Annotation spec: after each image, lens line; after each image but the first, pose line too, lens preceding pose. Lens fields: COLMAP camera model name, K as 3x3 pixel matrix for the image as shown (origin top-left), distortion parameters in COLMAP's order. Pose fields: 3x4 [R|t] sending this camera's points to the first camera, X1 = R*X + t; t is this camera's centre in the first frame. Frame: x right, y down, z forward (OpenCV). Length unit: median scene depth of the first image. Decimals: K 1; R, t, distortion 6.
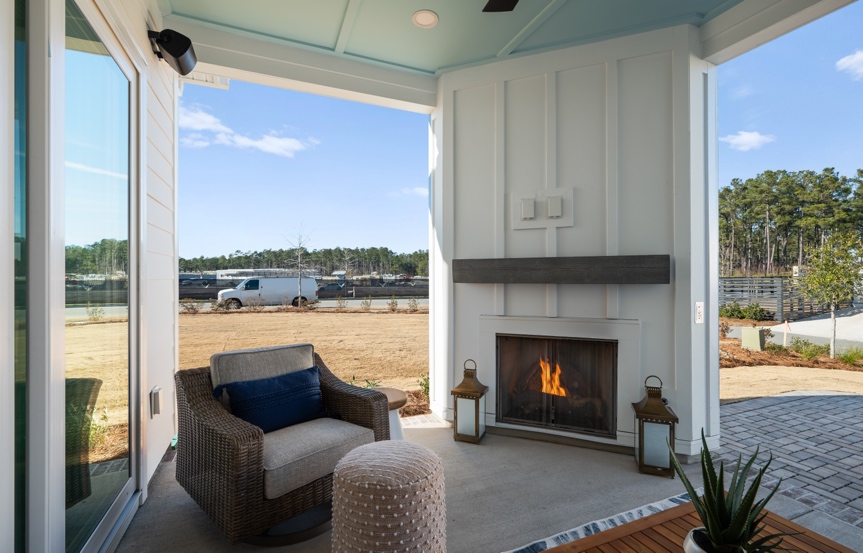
lens RADIAL K [[385.3, 0, 430.4], [0, 385.3, 279.3], [0, 0, 1]] dist [-0.001189, 0.000496]
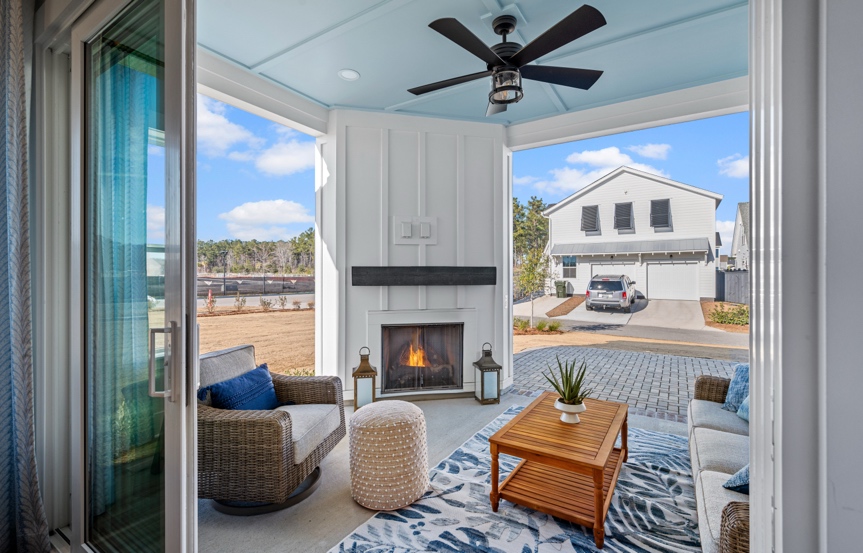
lens RADIAL K [[389.2, 0, 431.1], [0, 389.2, 275.5], [0, 0, 1]] dist [0.003343, -0.000082]
pose [[0.823628, -0.001314, 0.567128, -0.449626], [0.001107, 0.999999, 0.000708, -0.024705], [-0.567129, 0.000045, 0.823629, -0.166430]]
